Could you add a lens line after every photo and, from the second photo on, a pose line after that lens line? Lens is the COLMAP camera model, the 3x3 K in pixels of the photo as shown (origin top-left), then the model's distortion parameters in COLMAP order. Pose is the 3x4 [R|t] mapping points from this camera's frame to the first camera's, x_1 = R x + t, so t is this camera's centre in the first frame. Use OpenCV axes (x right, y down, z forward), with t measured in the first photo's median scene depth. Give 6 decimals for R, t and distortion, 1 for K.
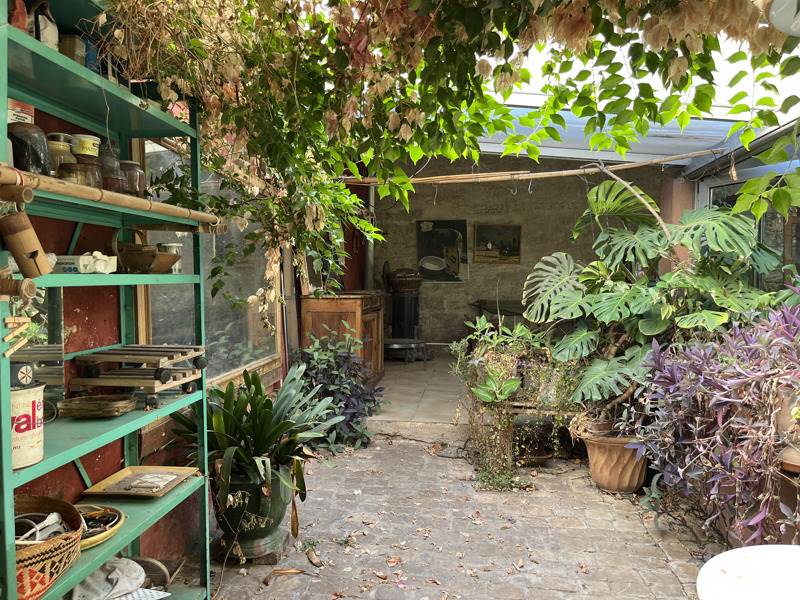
lens RADIAL K [[606.6, 0, 399.6], [0, 606.6, 301.9], [0, 0, 1]] dist [0.046359, -0.000482]
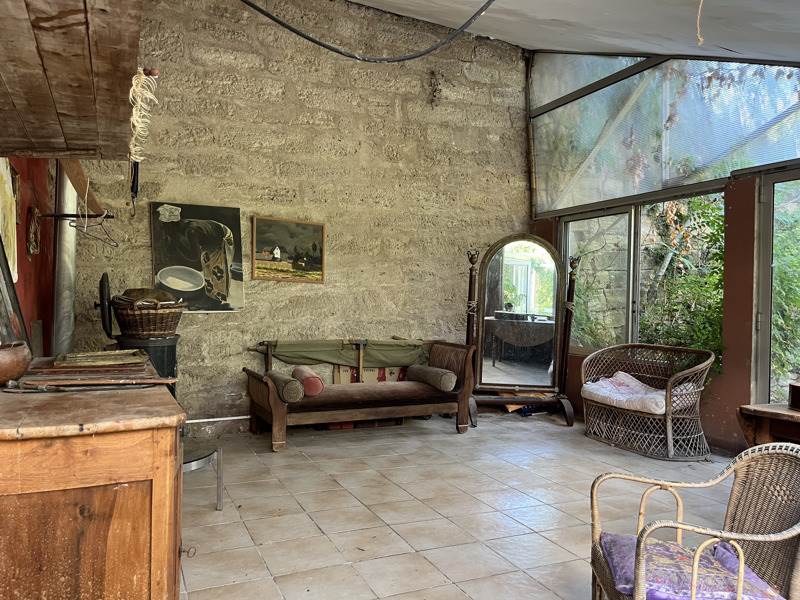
lens RADIAL K [[606.6, 0, 401.2], [0, 606.6, 298.4], [0, 0, 1]] dist [0.046359, -0.000482]
pose [[0.852629, 0.010994, 0.522401, -0.068810], [0.000194, 0.999772, -0.021358, -0.032631], [-0.522517, 0.018311, 0.852432, 0.402936]]
